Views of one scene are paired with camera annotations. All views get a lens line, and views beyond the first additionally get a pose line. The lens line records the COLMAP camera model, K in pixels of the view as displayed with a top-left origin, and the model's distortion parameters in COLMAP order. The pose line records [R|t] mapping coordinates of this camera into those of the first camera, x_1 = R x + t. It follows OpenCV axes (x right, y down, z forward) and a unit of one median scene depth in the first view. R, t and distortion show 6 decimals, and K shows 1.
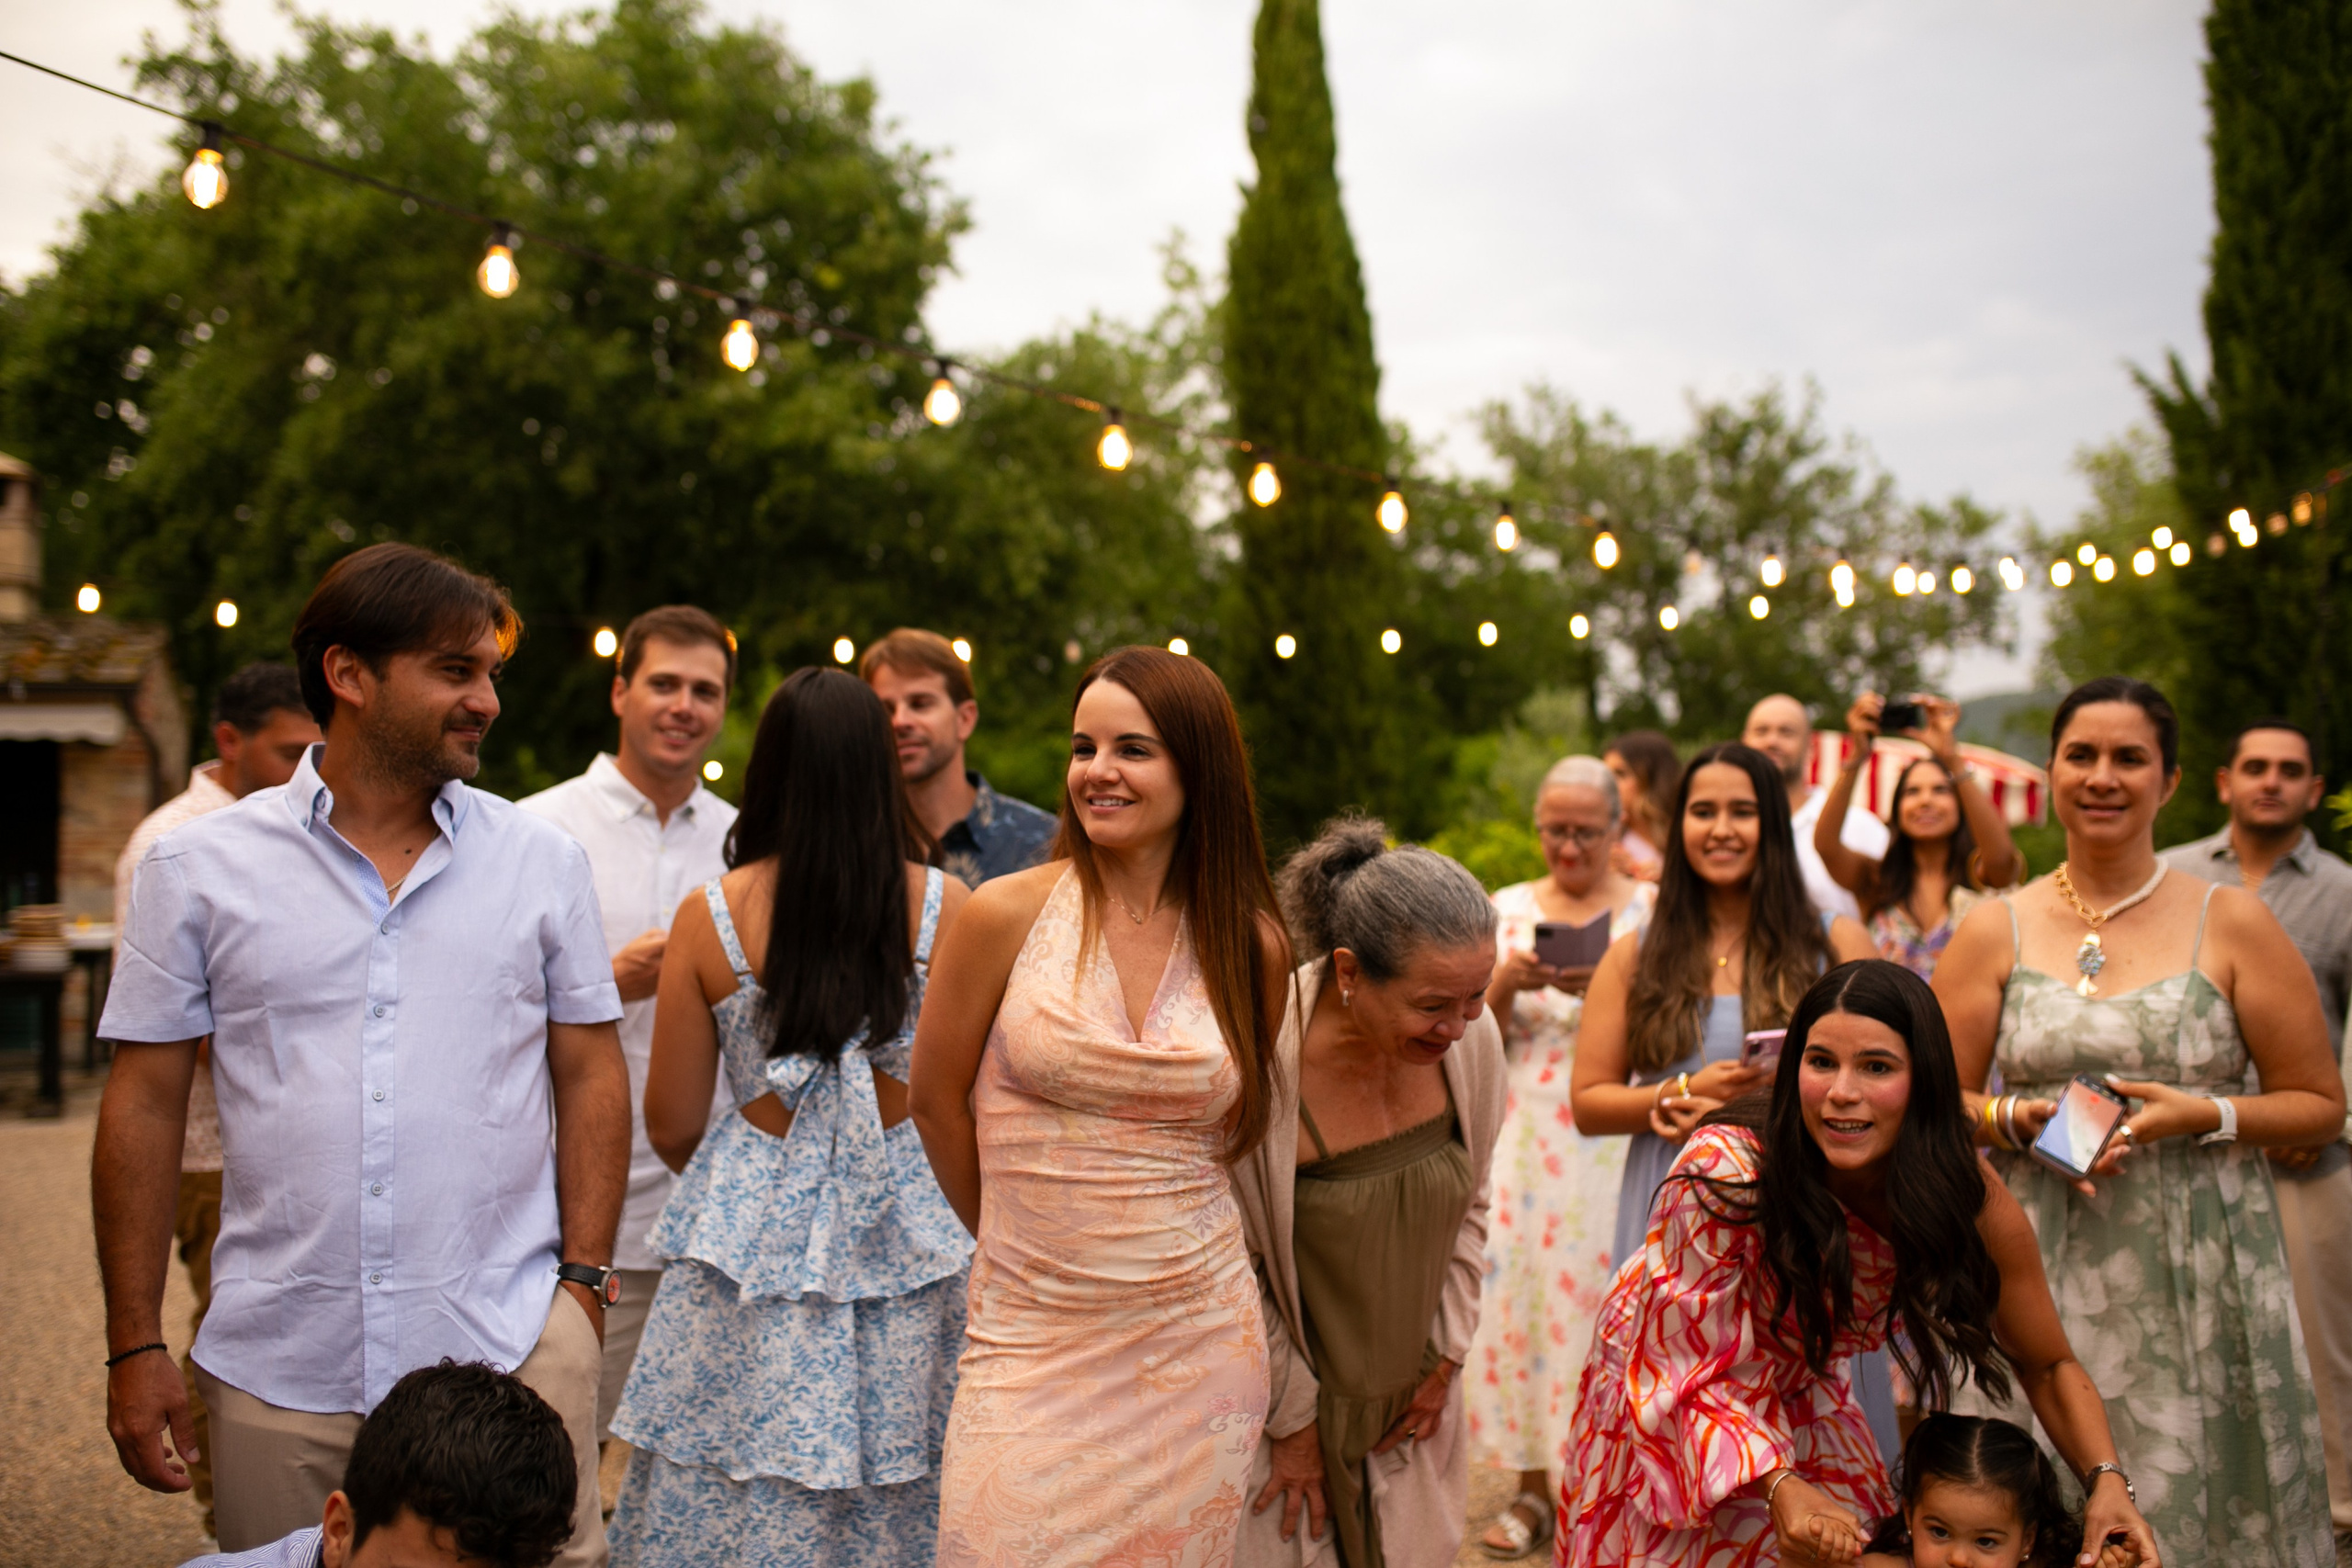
lens RADIAL K [[2285.7, 0, 1179.8], [0, 2285.7, 775.0], [0, 0, 1]] dist [-0.019675, 0.000000]
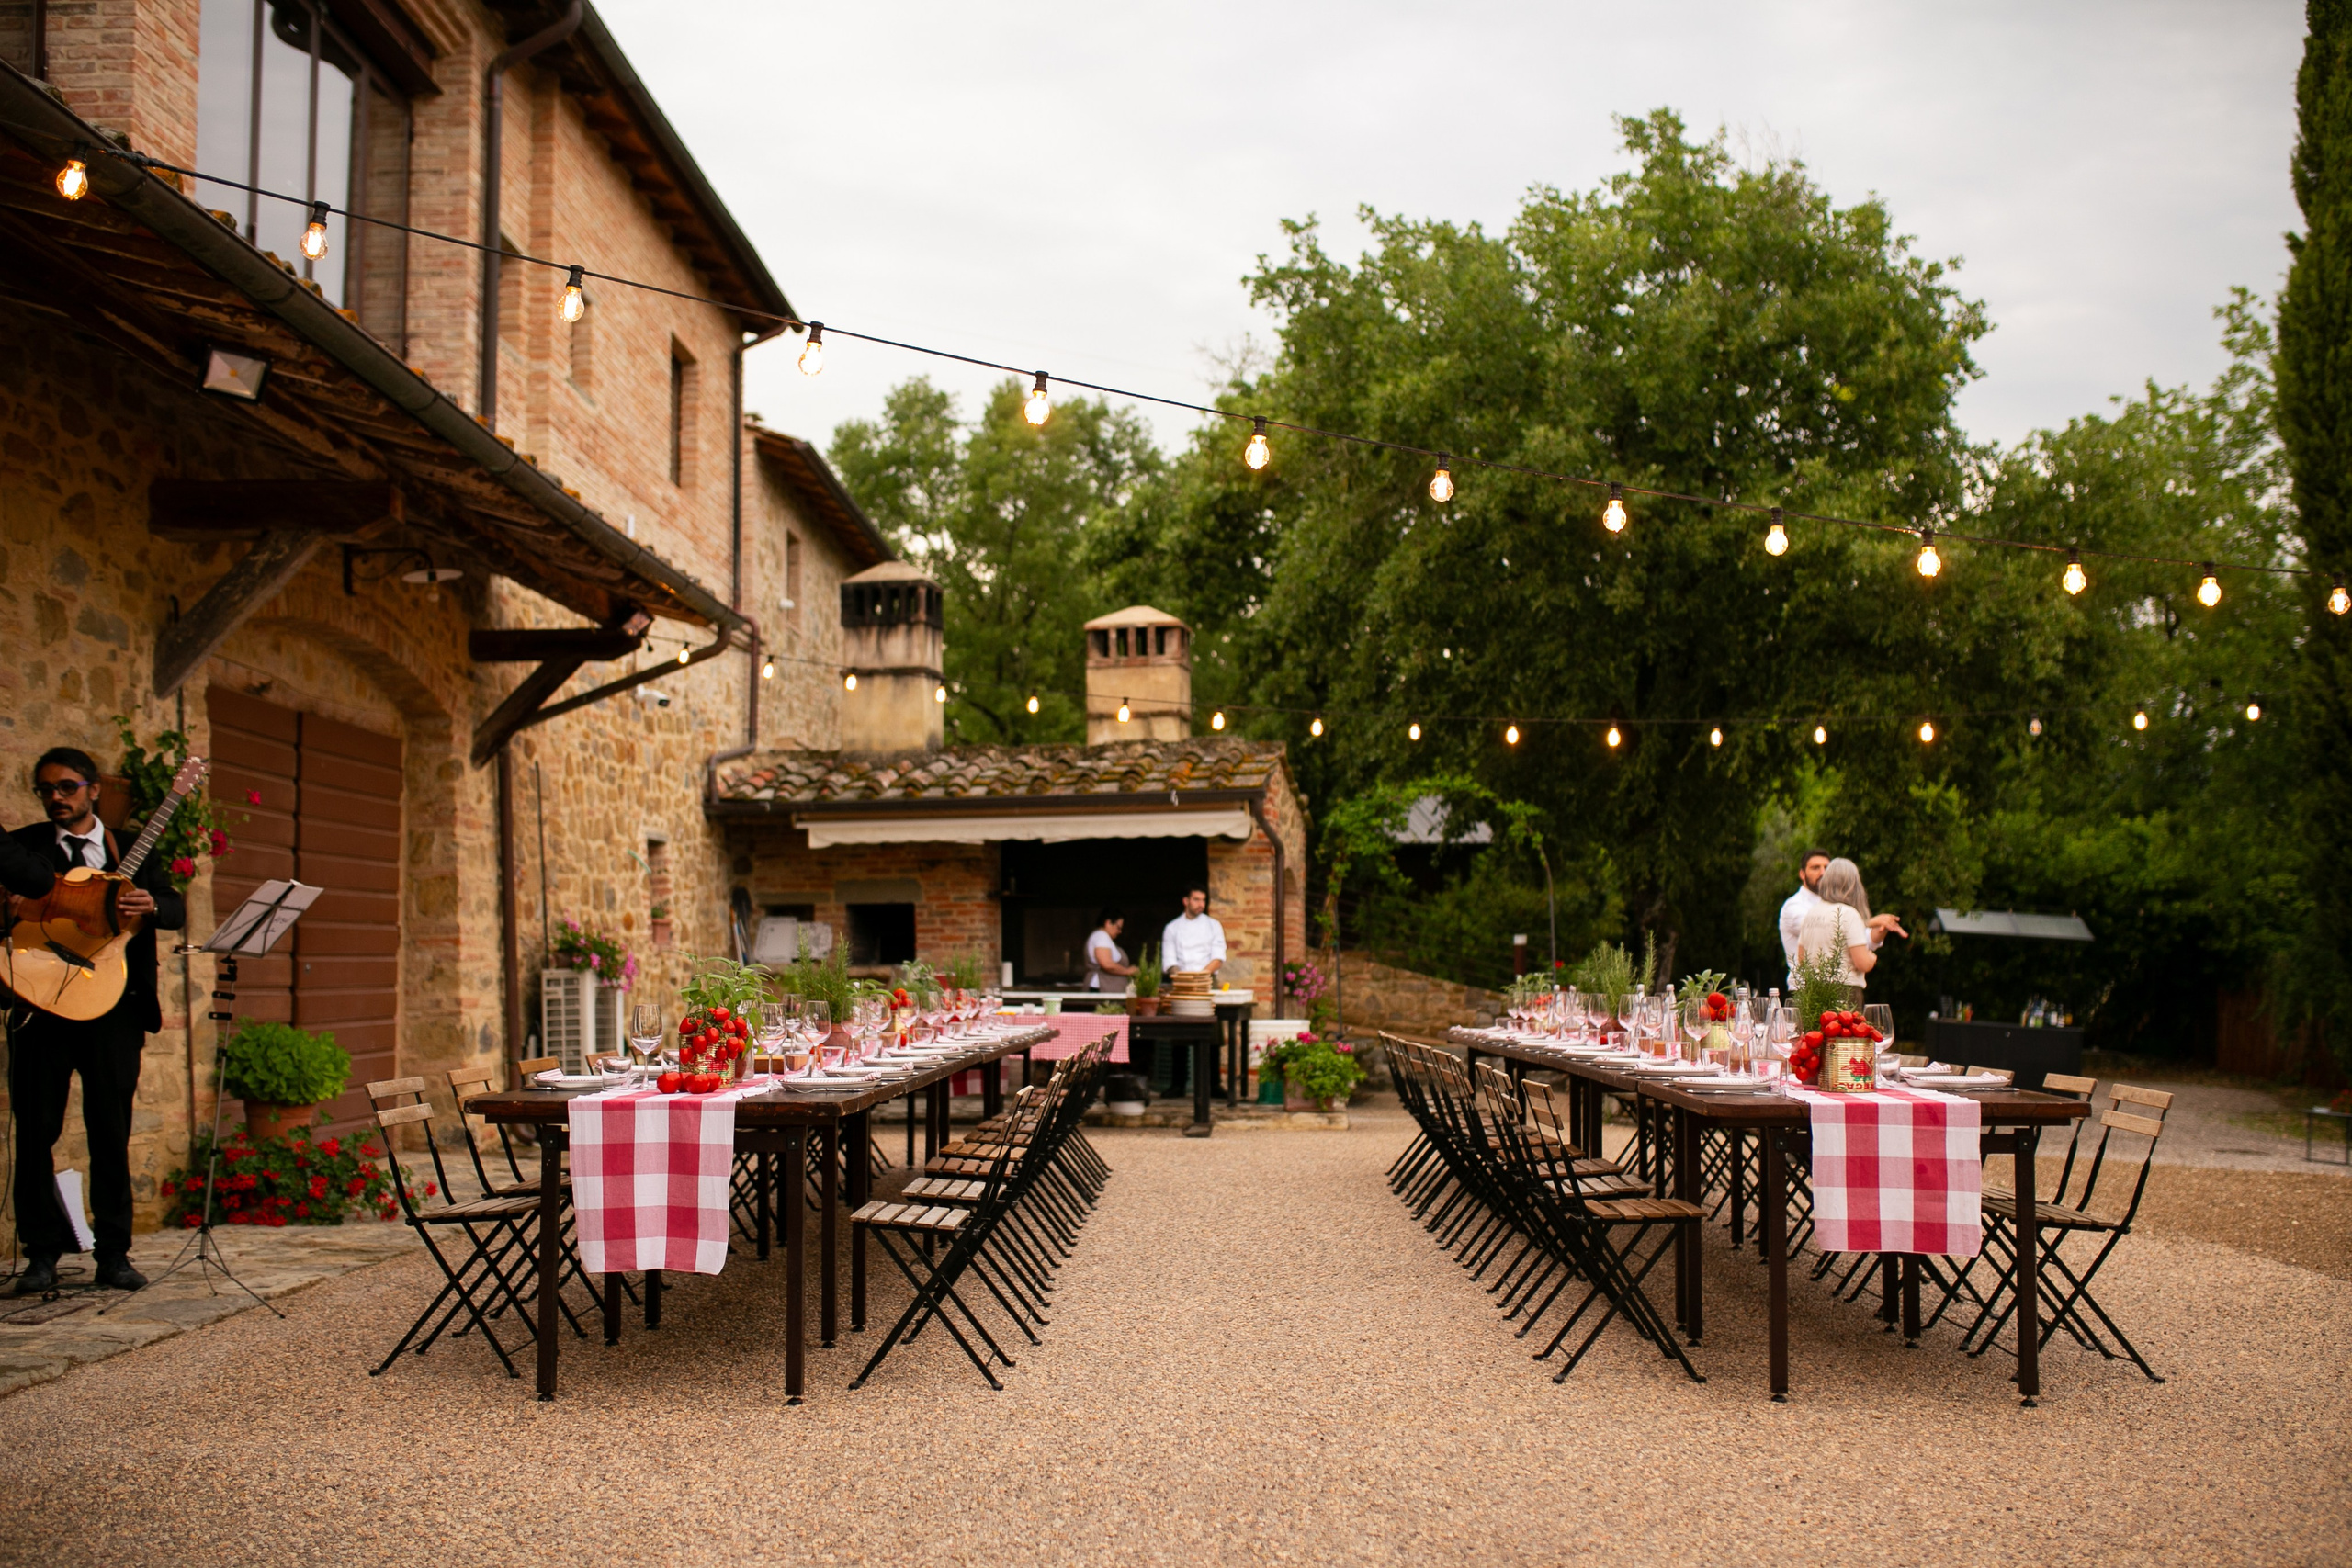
lens RADIAL K [[2285.7, 0, 1167.9], [0, 2285.7, 773.3], [0, 0, 1]] dist [-0.019675, 0.000000]
pose [[0.887230, -0.037934, -0.459766, 0.050362], [0.017414, 0.998657, -0.048793, 0.007496], [0.460999, 0.035284, 0.886699, -0.090973]]
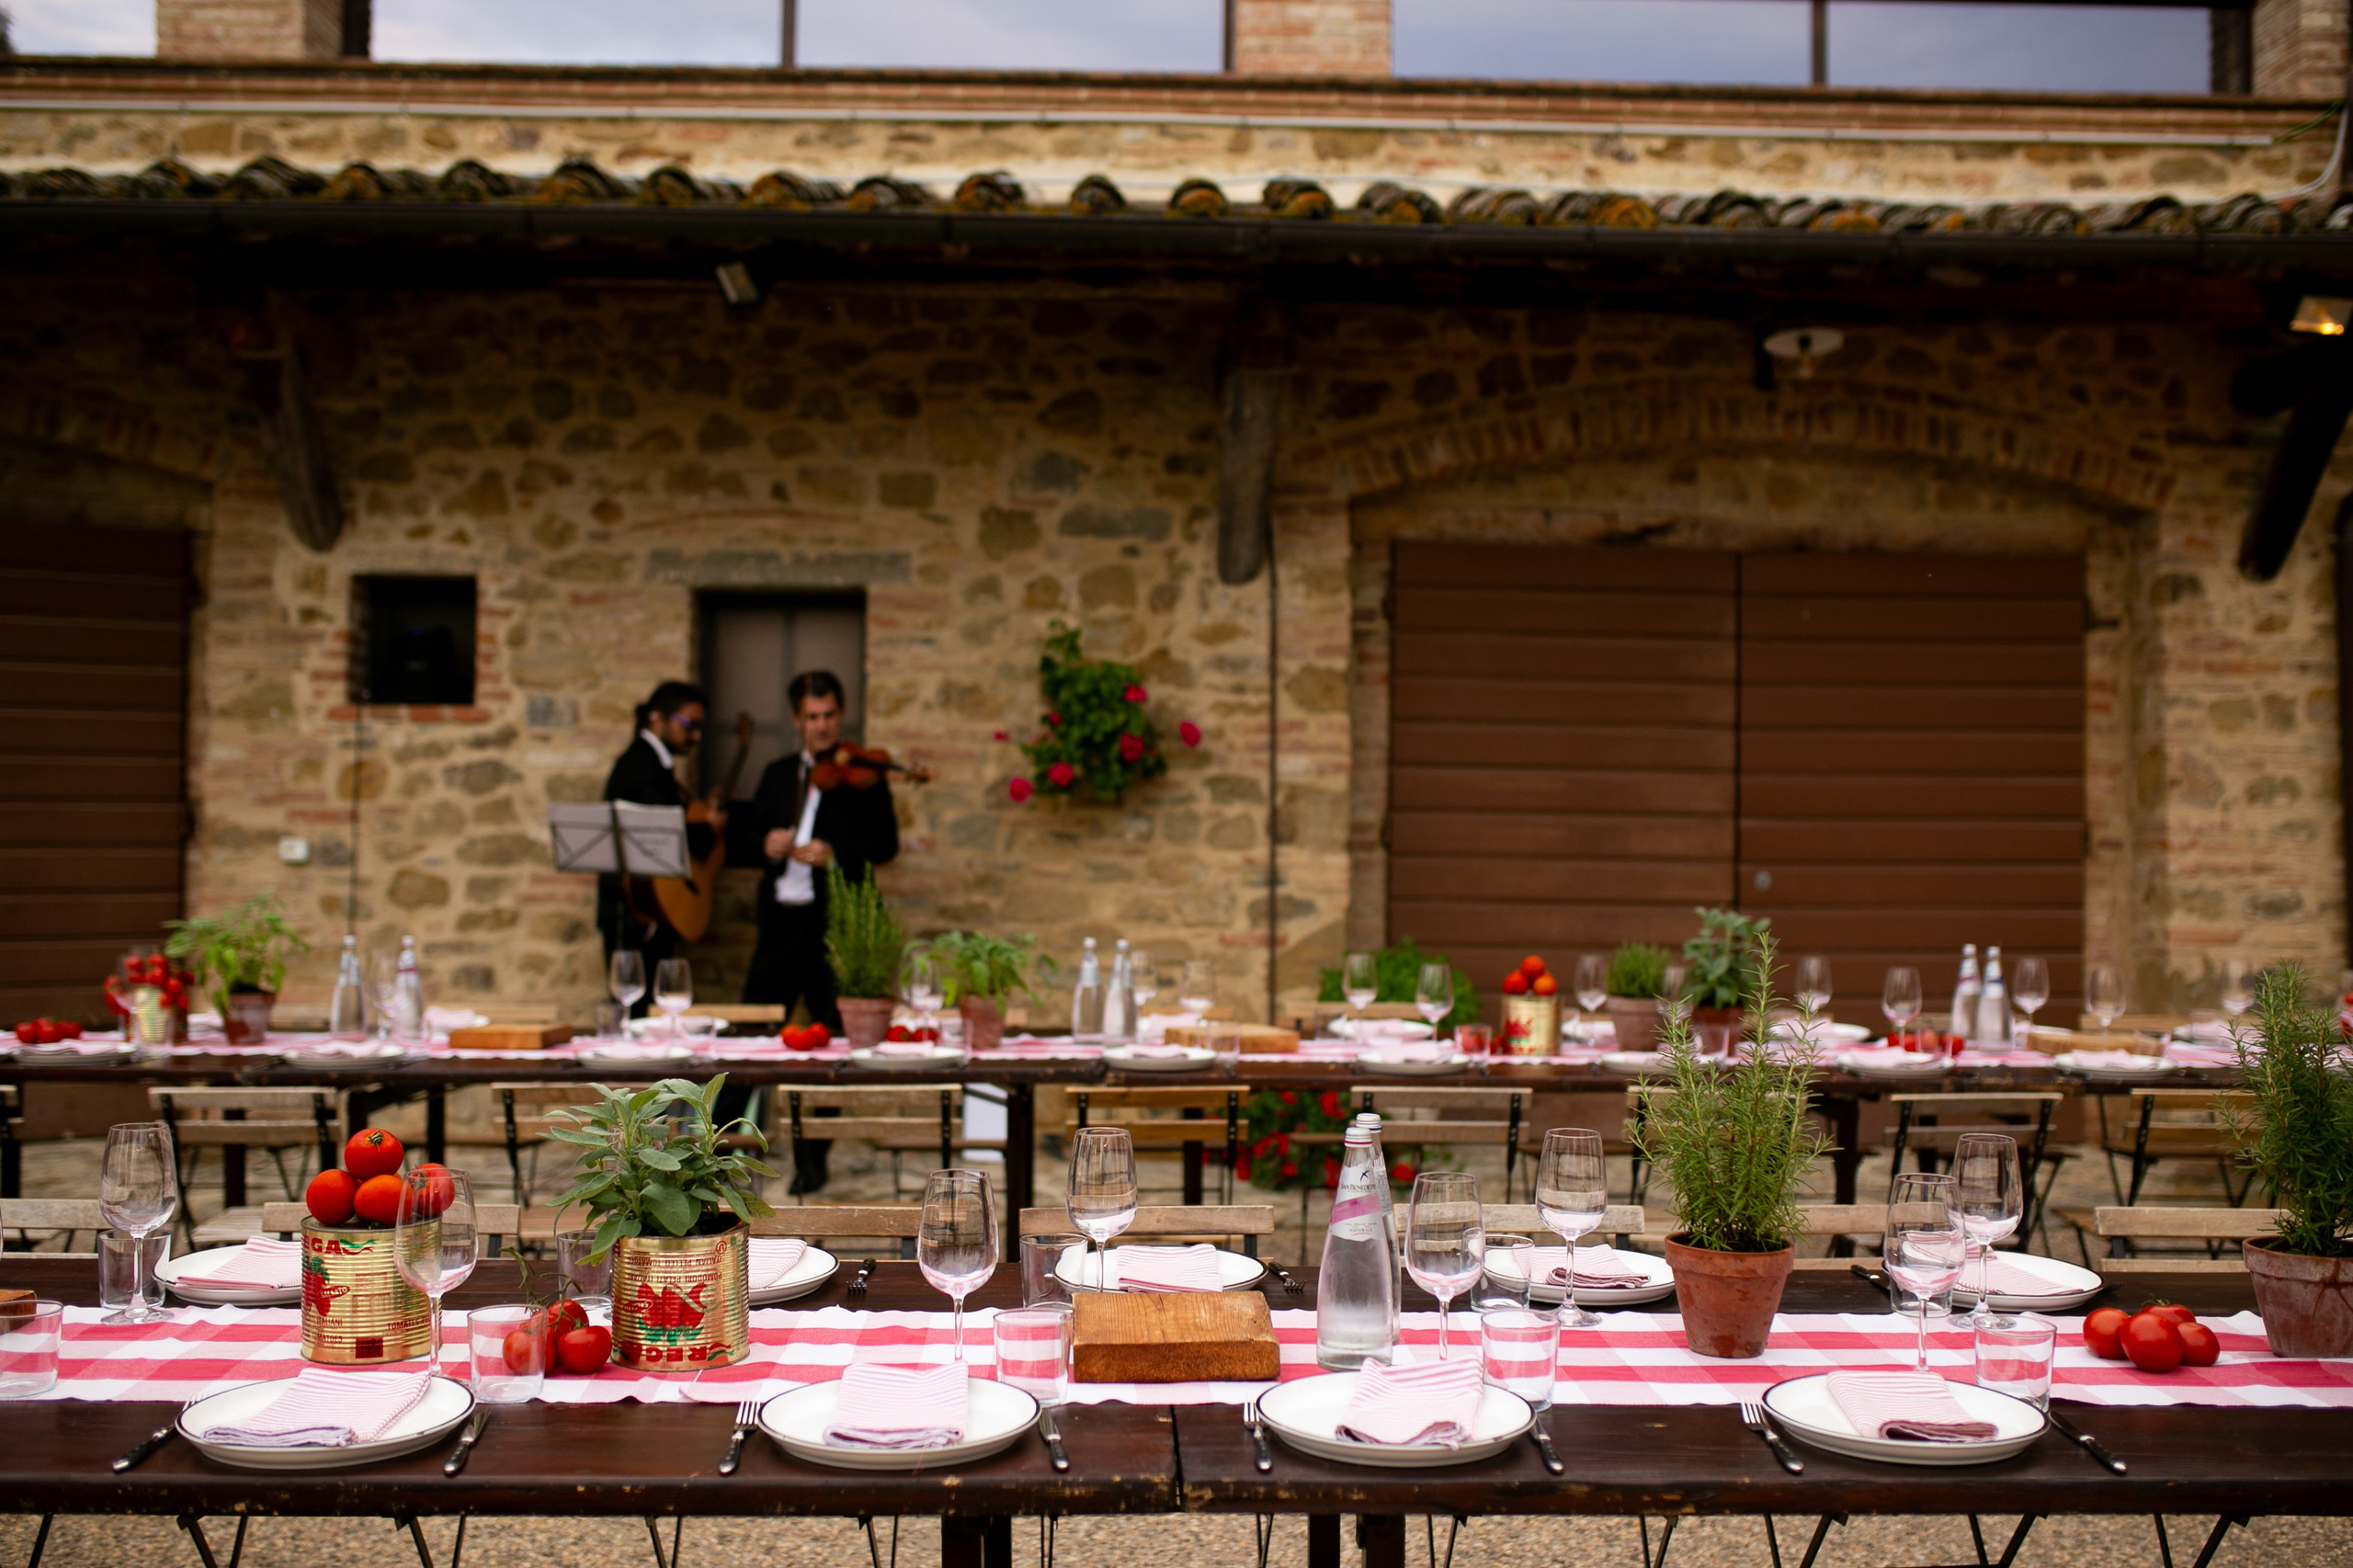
lens RADIAL K [[2286.9, 0, 1175.4], [0, 2286.9, 773.6], [0, 0, 1]] dist [-0.019675, 0.000000]
pose [[-0.423921, -0.003372, -0.905693, 0.045242], [0.030158, 0.999386, -0.017837, 0.008528], [0.905197, -0.034875, -0.423559, 0.448167]]
